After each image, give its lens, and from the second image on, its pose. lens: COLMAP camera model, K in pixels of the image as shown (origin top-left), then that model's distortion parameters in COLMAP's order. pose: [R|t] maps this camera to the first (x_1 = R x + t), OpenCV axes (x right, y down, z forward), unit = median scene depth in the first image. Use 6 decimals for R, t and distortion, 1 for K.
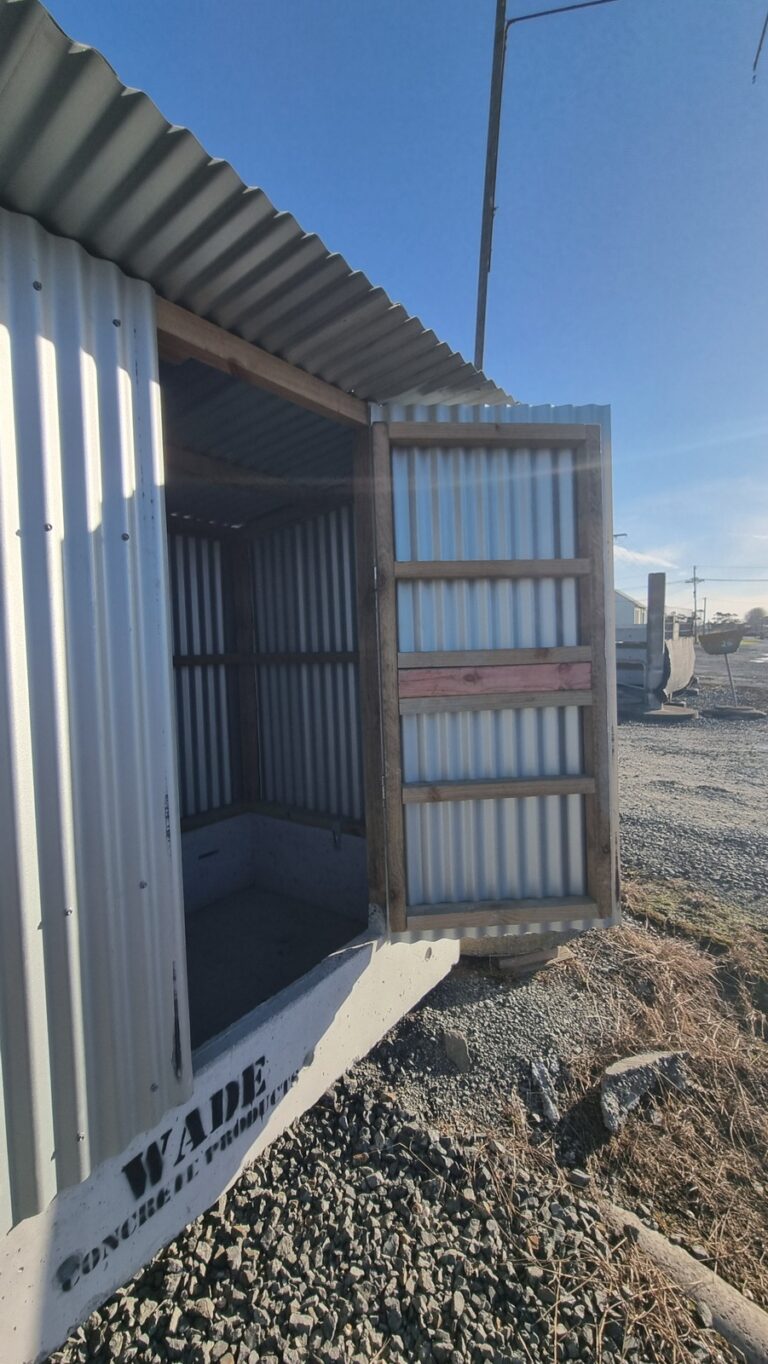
lens RADIAL K [[576.0, 0, 393.6], [0, 576.0, 687.4], [0, 0, 1]] dist [-0.001939, -0.000268]
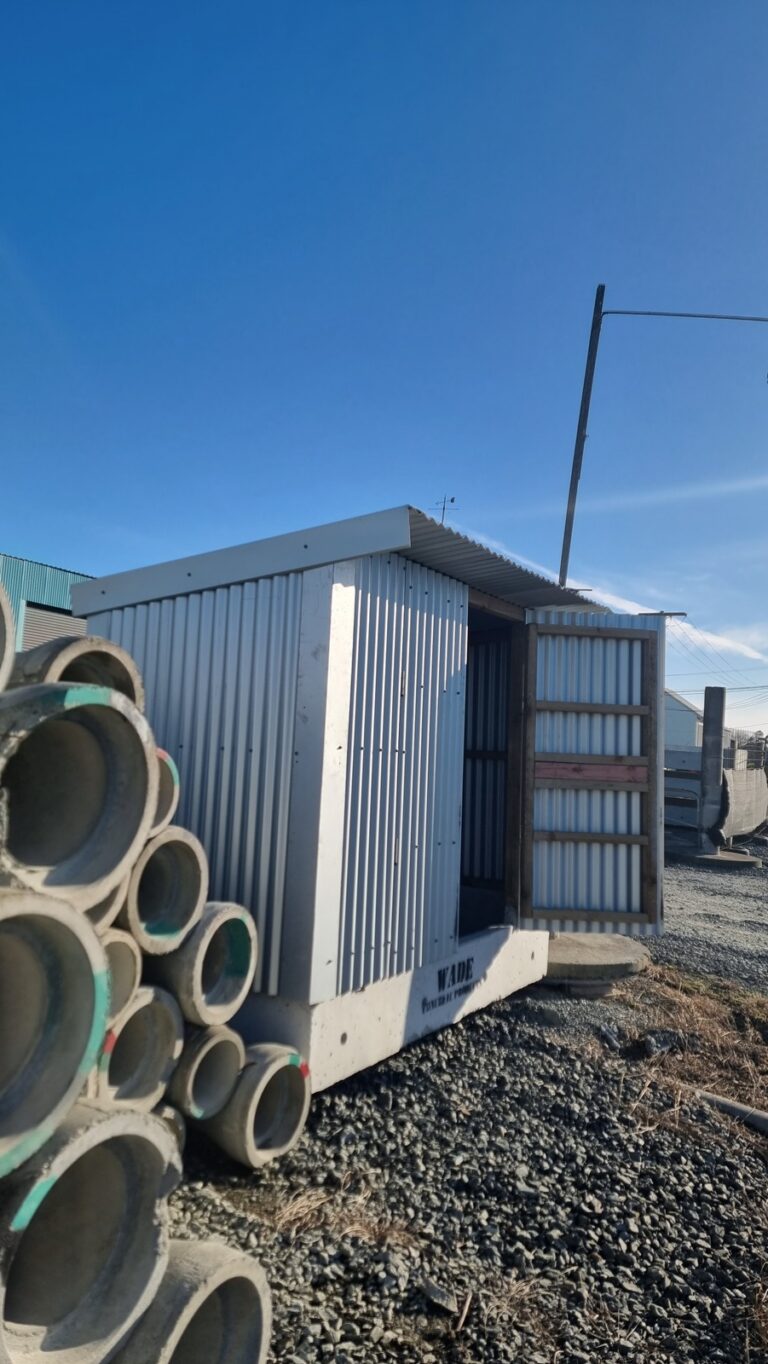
lens RADIAL K [[840.3, 0, 376.2], [0, 840.3, 682.9], [0, 0, 1]] dist [-0.002005, -0.002203]
pose [[0.995759, 0.086537, 0.031230, -0.516501], [-0.080807, 0.984954, -0.152763, 0.147513], [-0.043980, 0.149592, 0.987769, -1.349183]]
